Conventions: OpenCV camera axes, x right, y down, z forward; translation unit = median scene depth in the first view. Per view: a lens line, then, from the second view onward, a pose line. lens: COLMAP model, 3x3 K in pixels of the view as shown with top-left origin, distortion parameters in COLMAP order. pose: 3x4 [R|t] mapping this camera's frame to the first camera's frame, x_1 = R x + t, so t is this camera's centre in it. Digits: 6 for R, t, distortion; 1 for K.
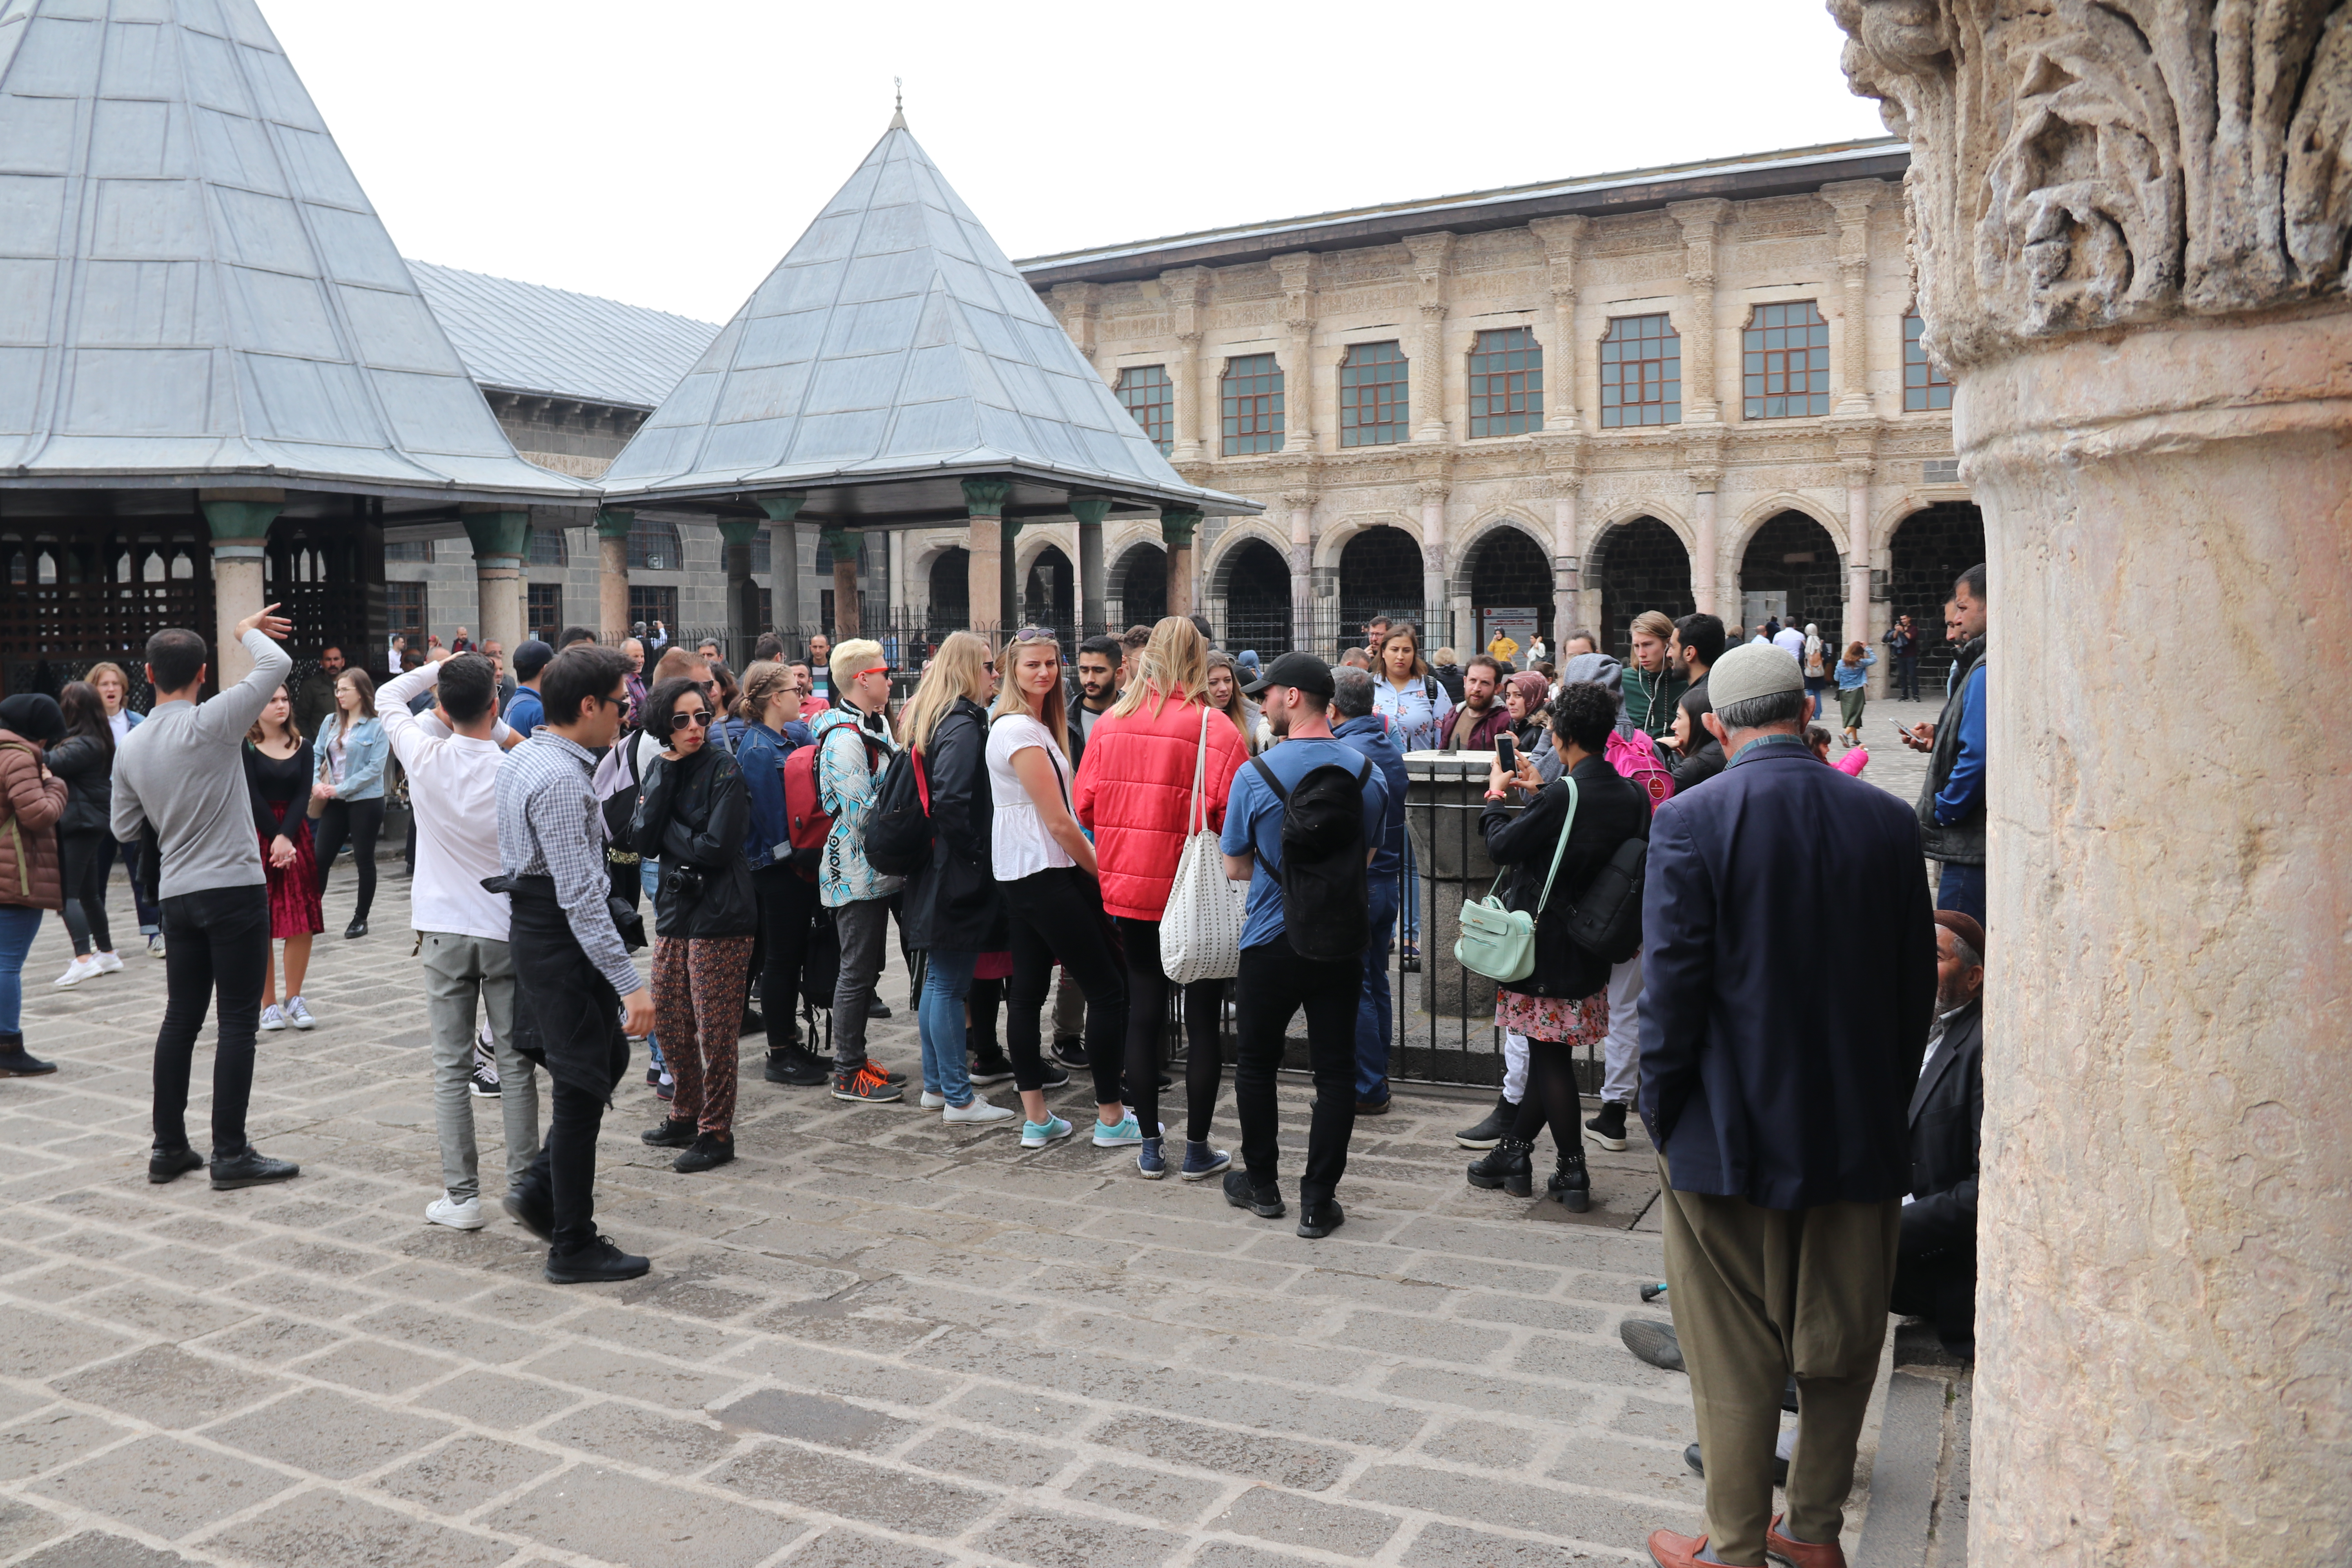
lens RADIAL K [[1930.5, 0, 1124.8], [0, 1930.5, 785.0], [0, 0, 1]] dist [-0.212991, 0.177411]
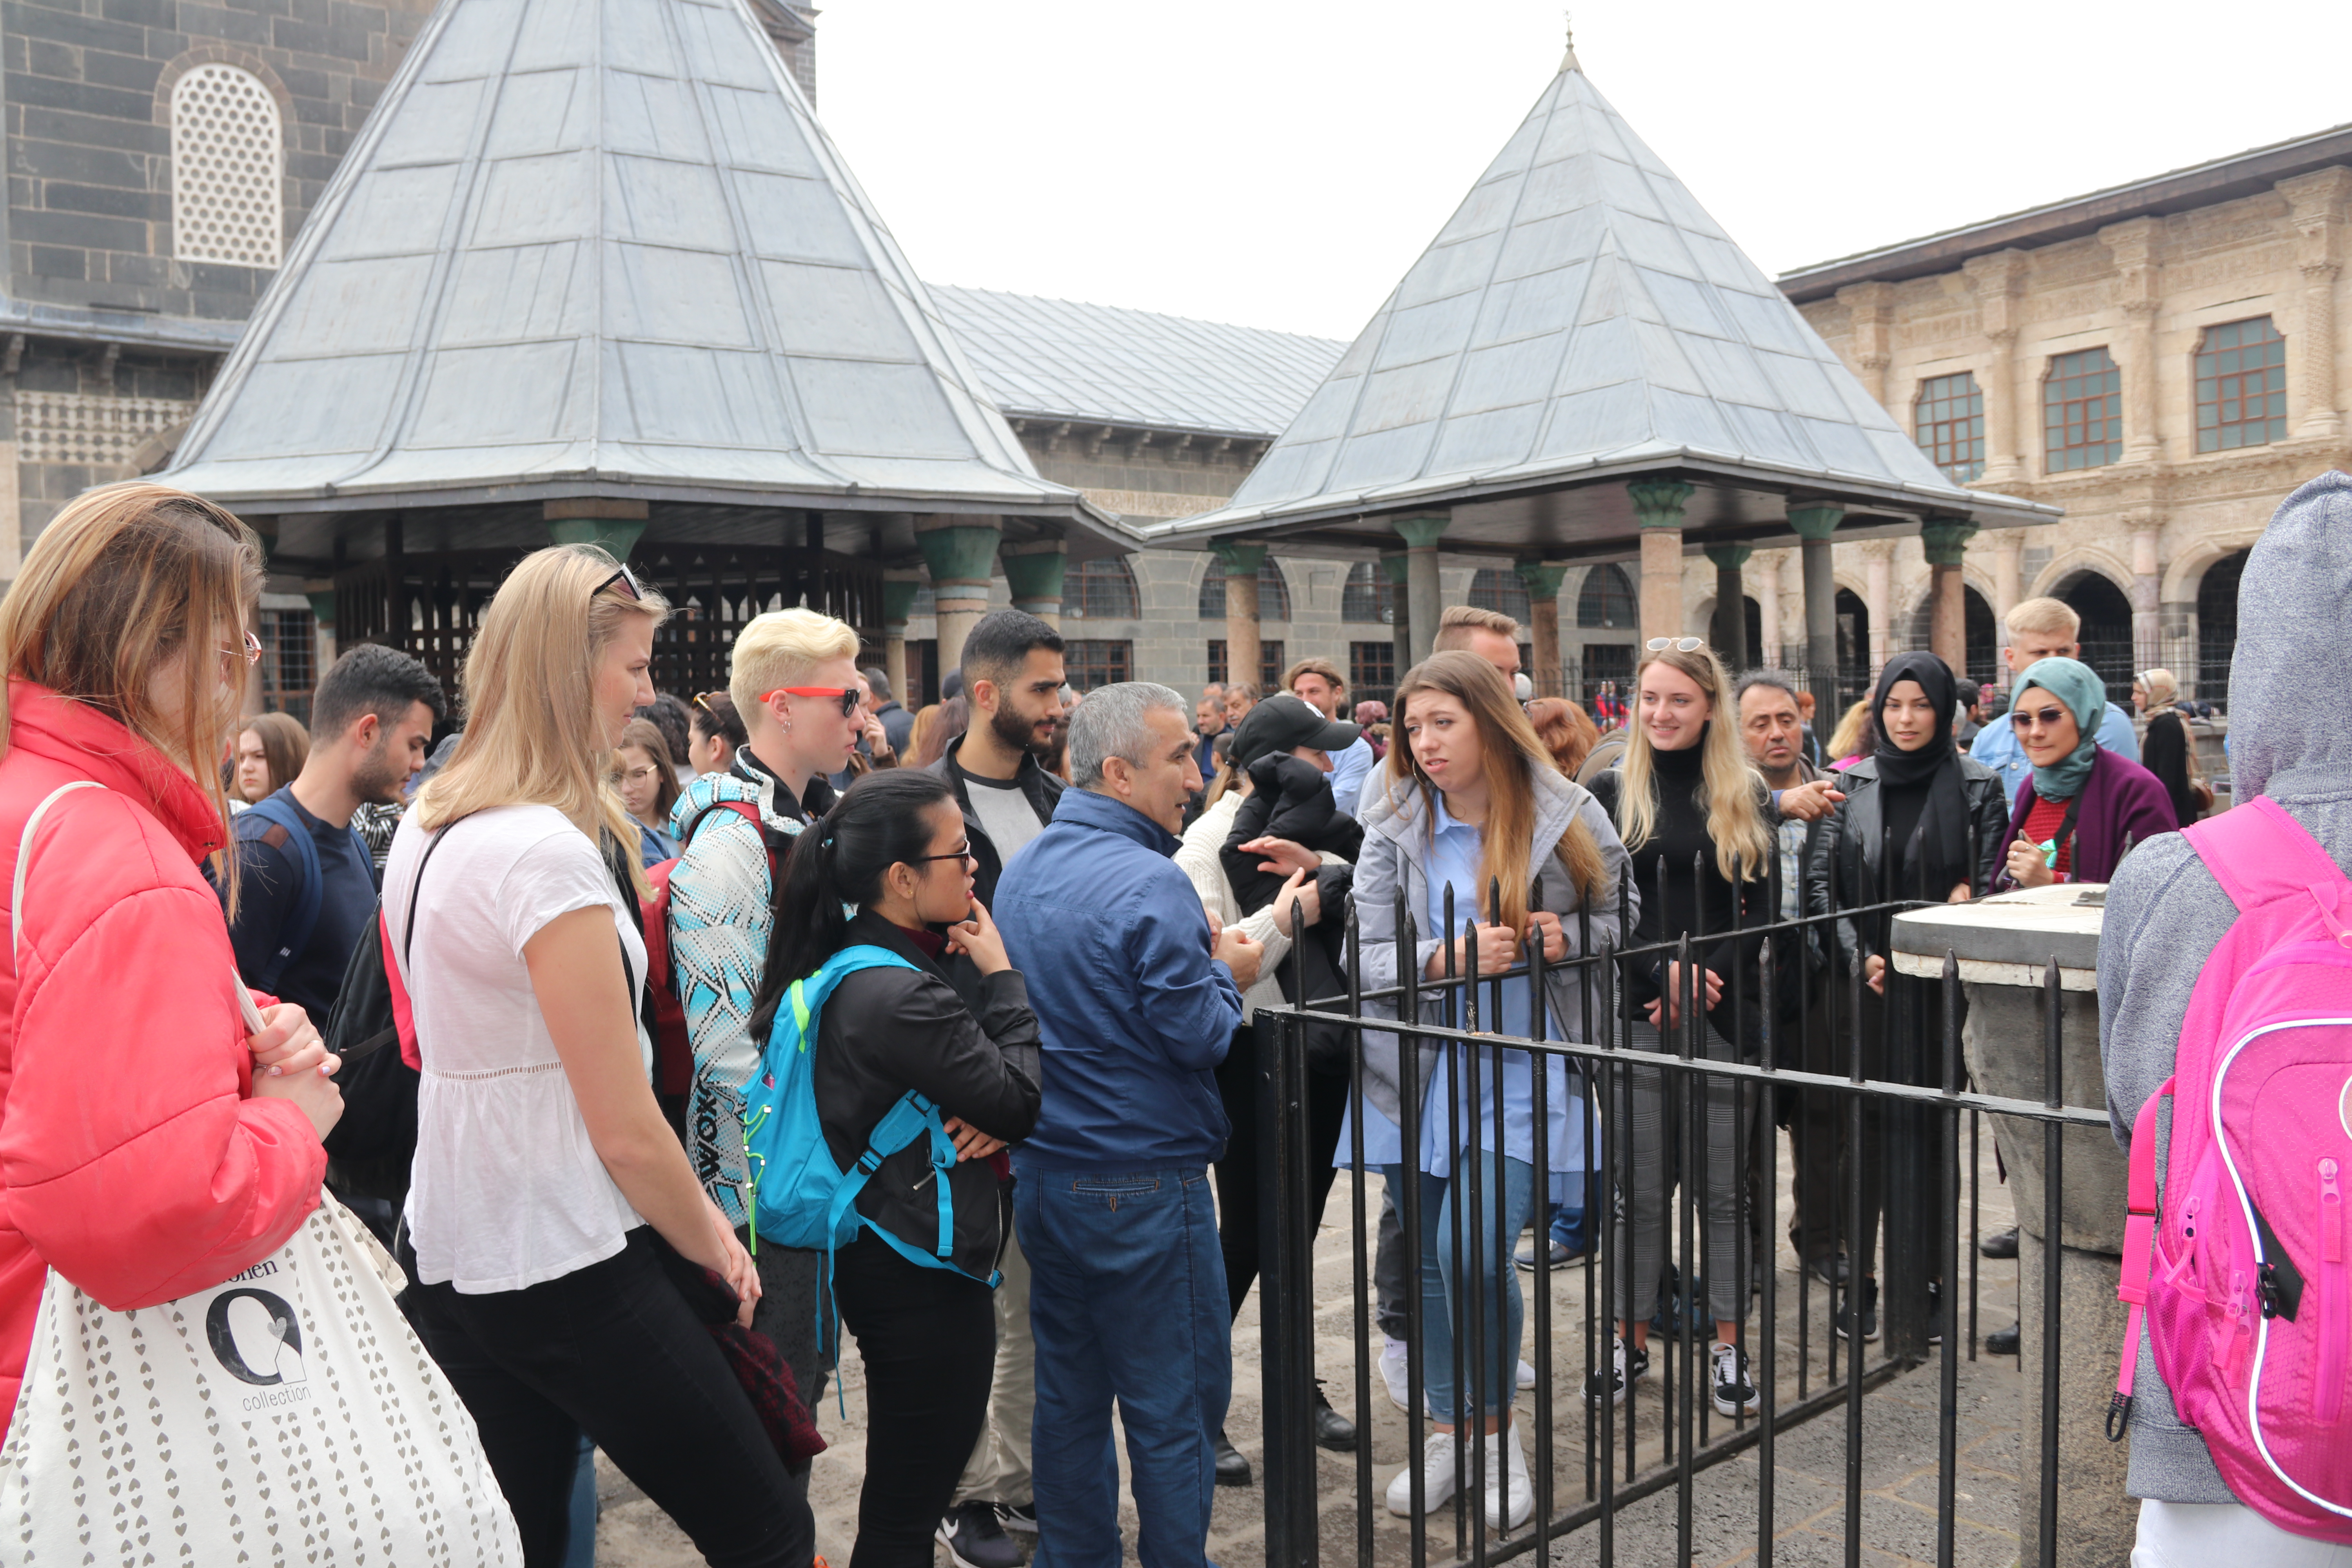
lens RADIAL K [[1929.0, 0, 1153.9], [0, 1929.0, 779.4], [0, 0, 1]] dist [-0.176265, 0.138381]
pose [[0.913183, -0.002385, -0.407543, 0.029675], [-0.013235, 0.999282, -0.035503, -0.004390], [0.407335, 0.037815, 0.912496, 0.118112]]
